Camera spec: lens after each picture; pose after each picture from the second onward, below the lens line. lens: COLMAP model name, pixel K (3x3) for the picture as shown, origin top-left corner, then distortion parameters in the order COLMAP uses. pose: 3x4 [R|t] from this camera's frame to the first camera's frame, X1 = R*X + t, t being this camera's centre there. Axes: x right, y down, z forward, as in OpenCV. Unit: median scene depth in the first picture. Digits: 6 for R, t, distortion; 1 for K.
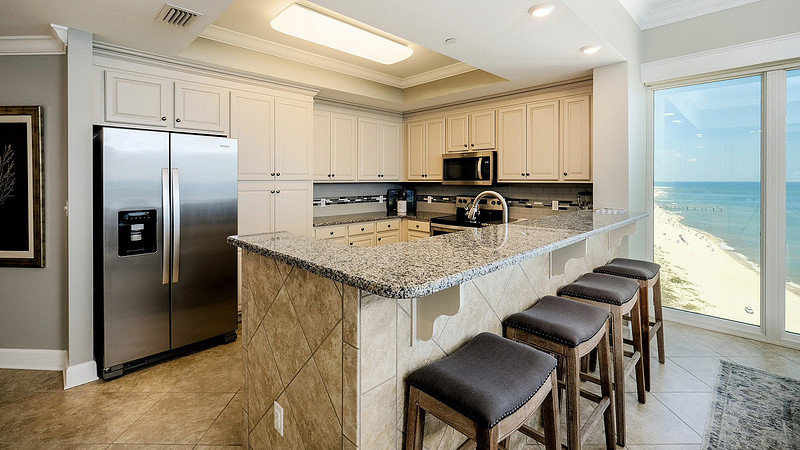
lens RADIAL K [[351.8, 0, 400.2], [0, 351.8, 225.7], [0, 0, 1]] dist [-0.002428, 0.001270]
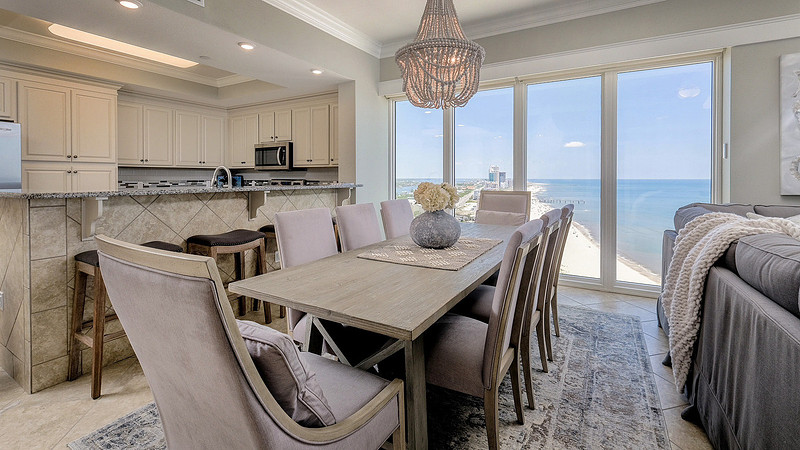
lens RADIAL K [[351.8, 0, 399.1], [0, 351.8, 218.4], [0, 0, 1]] dist [-0.002428, 0.001270]
pose [[0.965497, -0.029916, 0.258691, 0.334868], [0.033309, 0.999407, -0.008741, 0.089737], [-0.258276, 0.017056, 0.965921, -0.332960]]
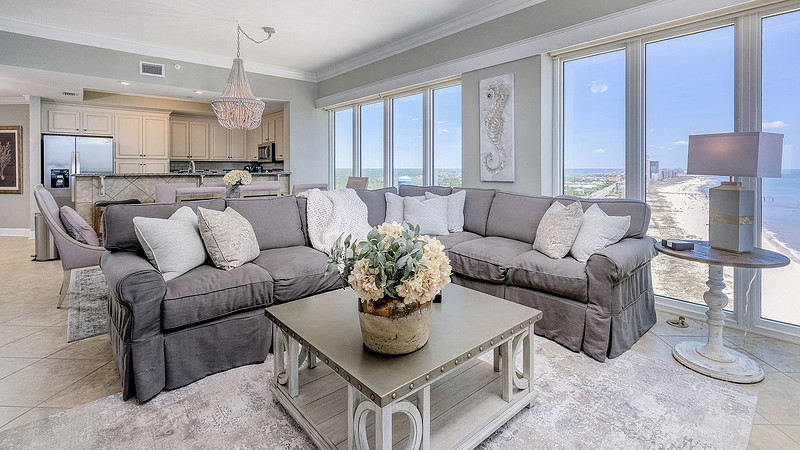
lens RADIAL K [[351.8, 0, 401.5], [0, 351.8, 214.7], [0, 0, 1]] dist [-0.002428, 0.001270]
pose [[0.999320, 0.005856, -0.036412, 1.067094], [-0.005669, 0.999970, 0.005248, 0.152918], [0.036442, -0.005038, 0.999323, -0.835822]]
